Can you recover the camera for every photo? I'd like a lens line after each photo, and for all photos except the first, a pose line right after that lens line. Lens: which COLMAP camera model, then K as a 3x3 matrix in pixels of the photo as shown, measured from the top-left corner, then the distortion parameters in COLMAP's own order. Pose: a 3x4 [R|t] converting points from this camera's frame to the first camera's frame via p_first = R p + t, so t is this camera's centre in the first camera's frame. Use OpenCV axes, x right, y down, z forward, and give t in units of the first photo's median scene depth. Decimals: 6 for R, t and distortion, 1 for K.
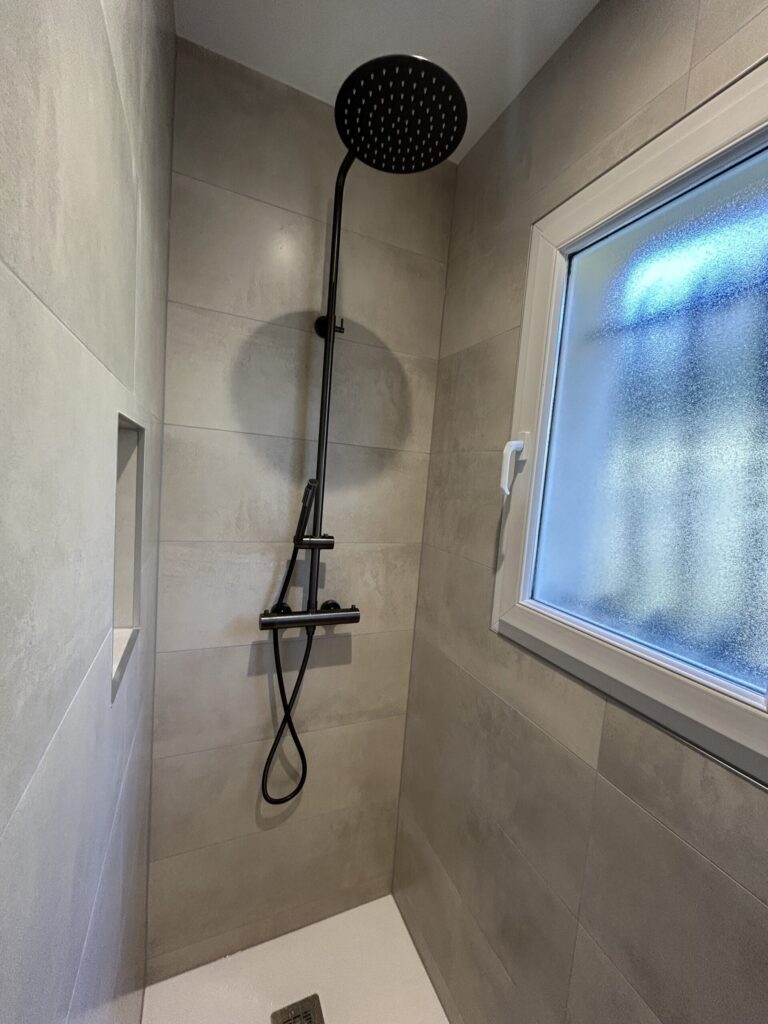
lens RADIAL K [[416.1, 0, 384.0], [0, 416.1, 512.0], [0, 0, 1]] dist [0.000701, 0.000316]
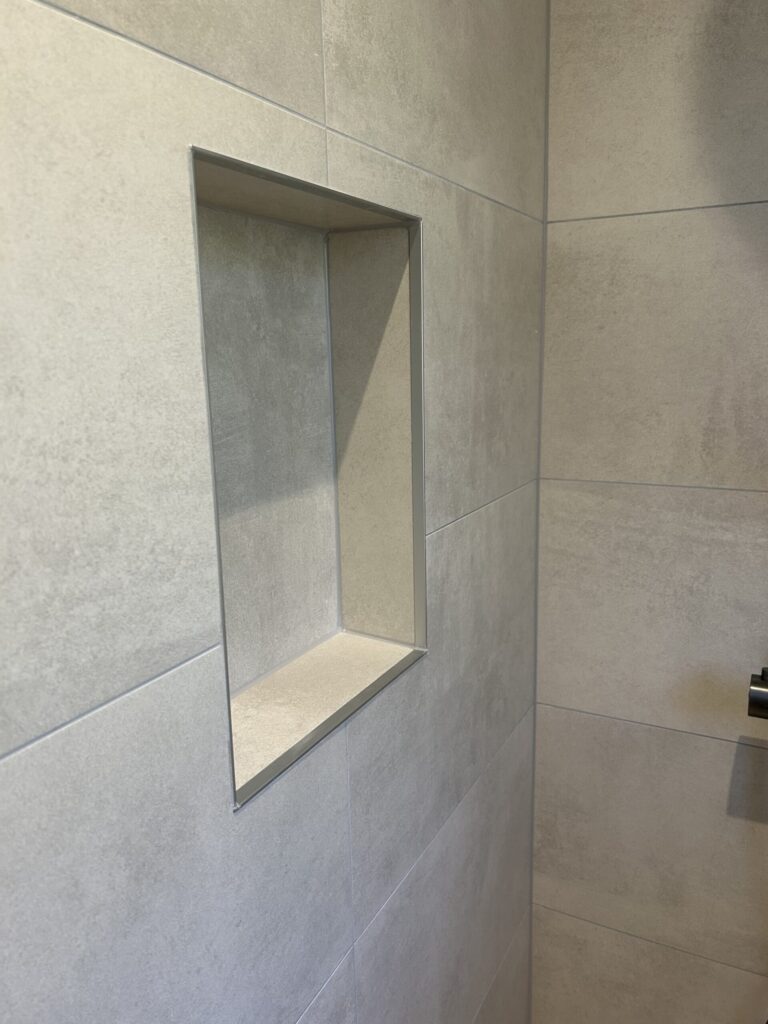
lens RADIAL K [[791.4, 0, 384.0], [0, 791.4, 512.0], [0, 0, 1]] dist [0.000550, -0.001313]
pose [[0.617580, 0.073527, -0.783063, 0.061740], [-0.002507, 0.995800, 0.091525, 0.025182], [0.786504, -0.054561, 0.615171, 0.280319]]
